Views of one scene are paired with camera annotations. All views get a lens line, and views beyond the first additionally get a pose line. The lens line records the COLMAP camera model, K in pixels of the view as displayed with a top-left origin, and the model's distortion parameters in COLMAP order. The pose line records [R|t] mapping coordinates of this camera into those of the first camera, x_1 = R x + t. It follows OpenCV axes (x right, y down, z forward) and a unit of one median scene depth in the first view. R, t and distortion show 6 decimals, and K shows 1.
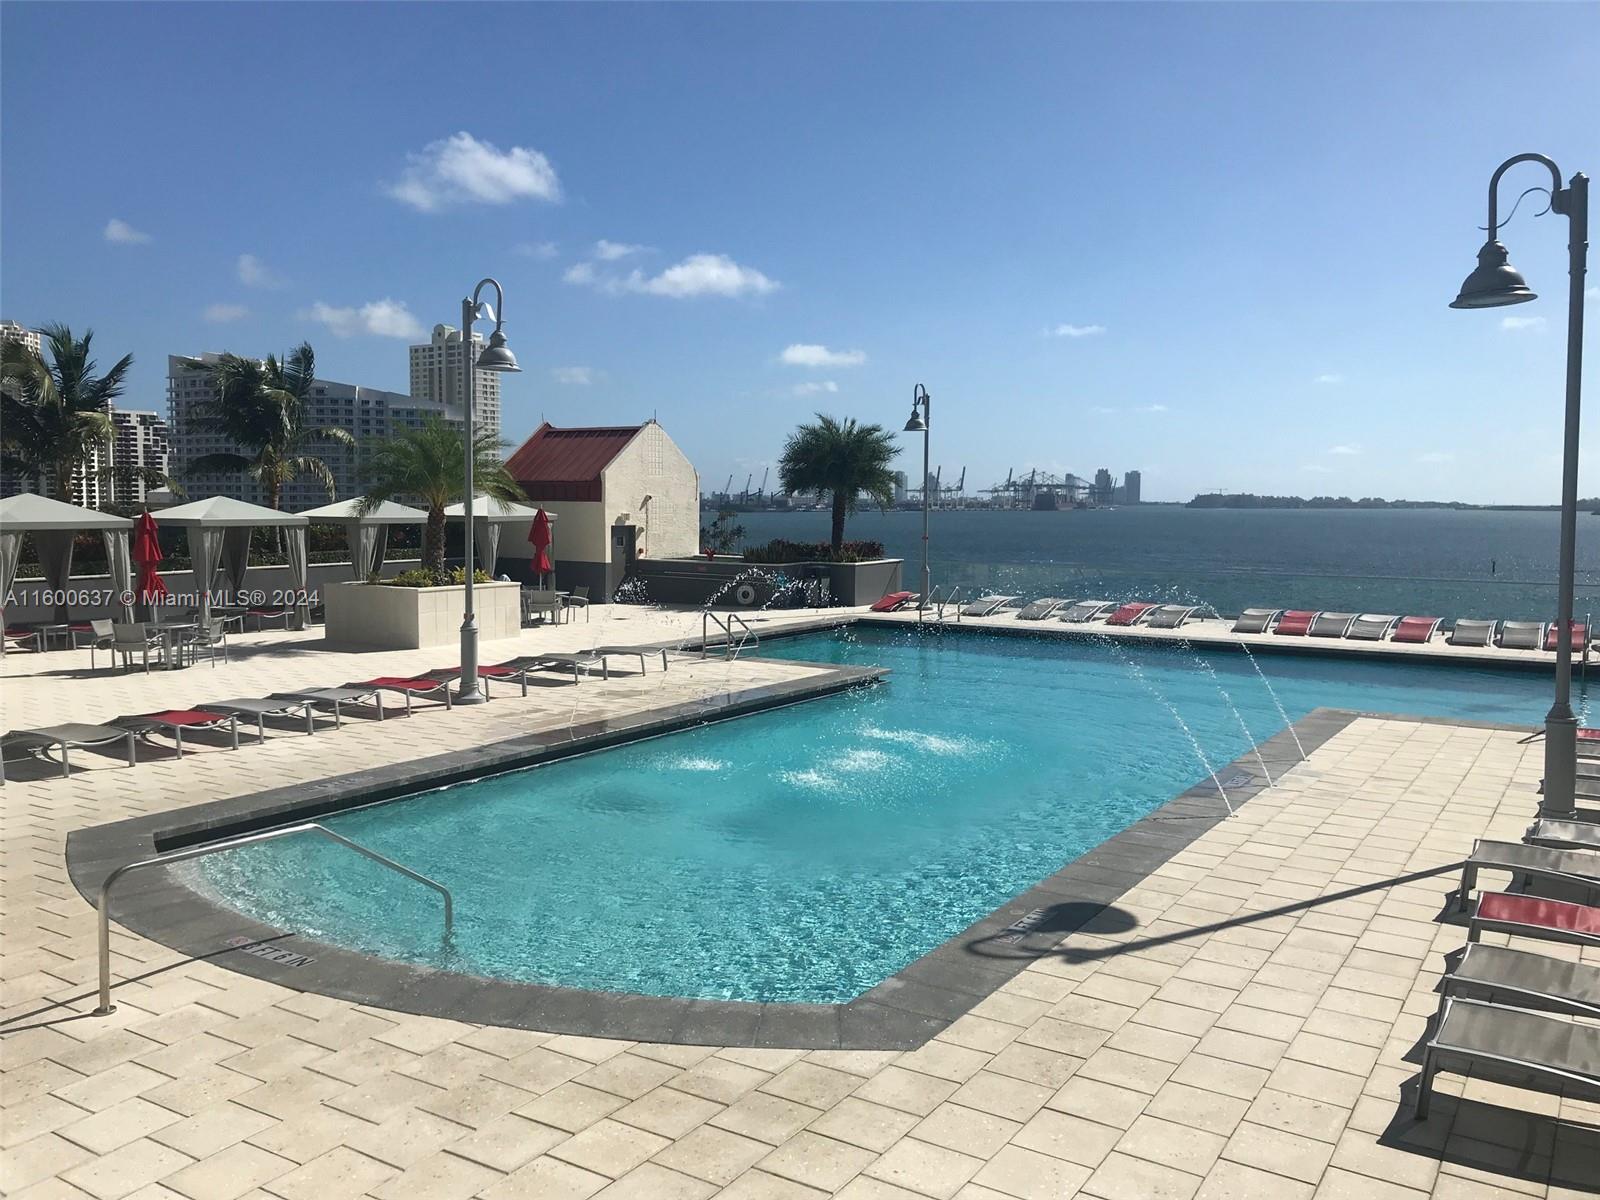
lens RADIAL K [[1308.1, 0, 800.0], [0, 1308.1, 600.0], [0, 0, 1]] dist [0.054308, -0.111591]
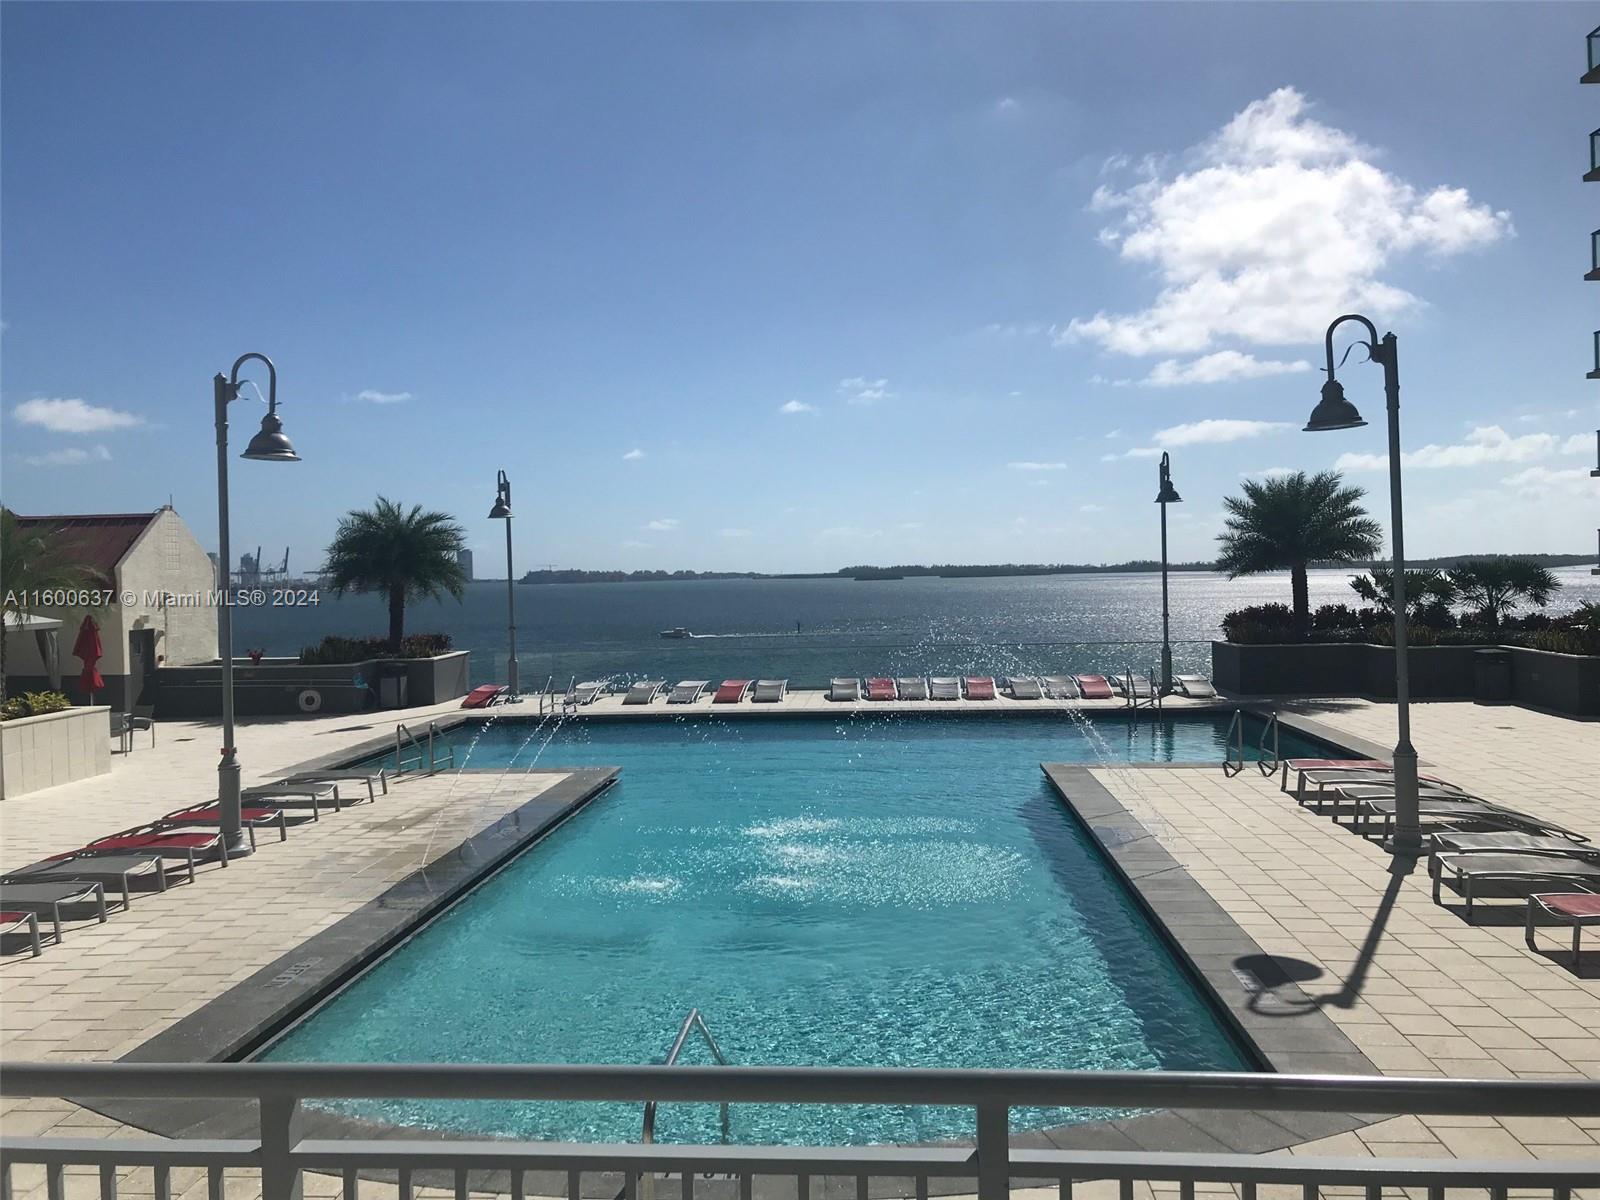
lens RADIAL K [[1305.4, 0, 801.1], [0, 1305.4, 557.3], [0, 0, 1]] dist [0.050465, -0.005864]
pose [[0.878614, -0.019652, 0.477128, -0.184168], [0.063253, 0.995138, -0.075491, -0.013067], [-0.473325, 0.096508, 0.875585, 0.048132]]
